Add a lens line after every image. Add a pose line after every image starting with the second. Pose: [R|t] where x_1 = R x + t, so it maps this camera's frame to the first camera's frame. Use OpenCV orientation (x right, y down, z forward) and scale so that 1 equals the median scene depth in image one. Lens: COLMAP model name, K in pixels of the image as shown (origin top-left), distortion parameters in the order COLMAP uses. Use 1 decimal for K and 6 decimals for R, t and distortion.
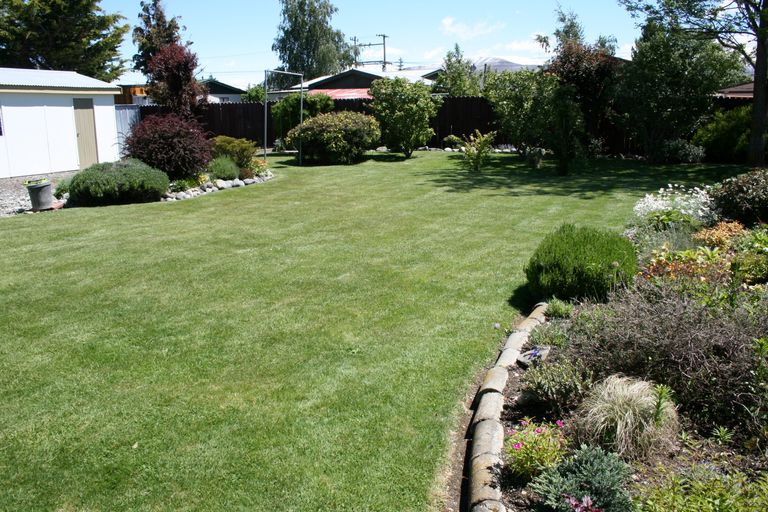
lens RADIAL K [[642.3, 0, 383.8], [0, 642.3, 252.2], [0, 0, 1]] dist [-0.140675, 0.083883]
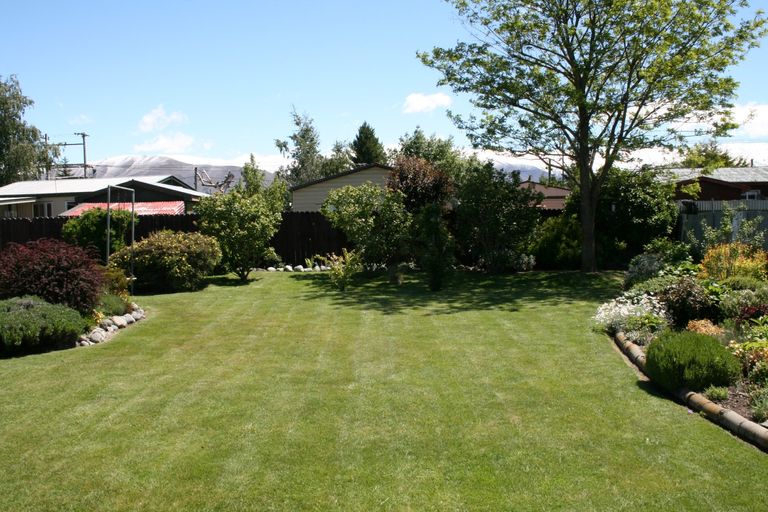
lens RADIAL K [[740.6, 0, 387.0], [0, 740.6, 252.2], [0, 0, 1]] dist [-0.069771, 0.000000]
pose [[0.899111, -0.028691, 0.436779, -0.254499], [0.102856, 0.983758, -0.147109, -0.012250], [-0.425464, 0.177192, 0.887459, -0.025442]]
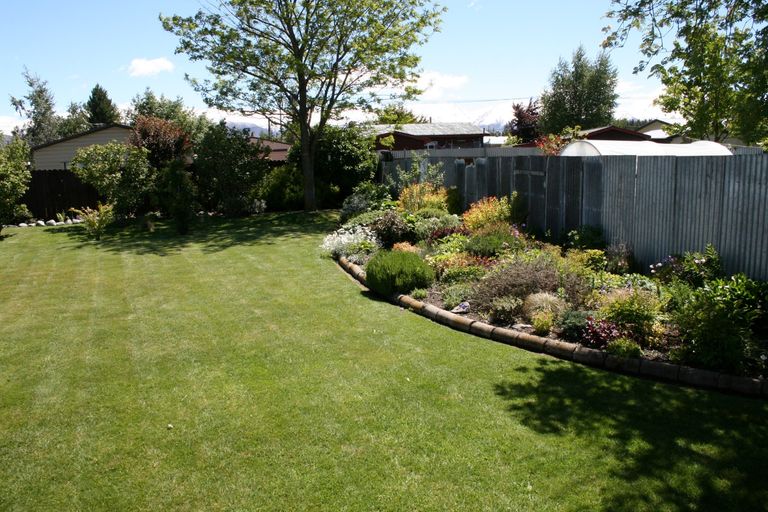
lens RADIAL K [[642.3, 0, 387.5], [0, 642.3, 259.9], [0, 0, 1]] dist [-0.140675, 0.083883]
pose [[0.658785, -0.132419, 0.740585, -0.283258], [0.190867, 0.981599, 0.005729, -0.008108], [-0.727717, 0.137579, 0.671938, -0.039688]]
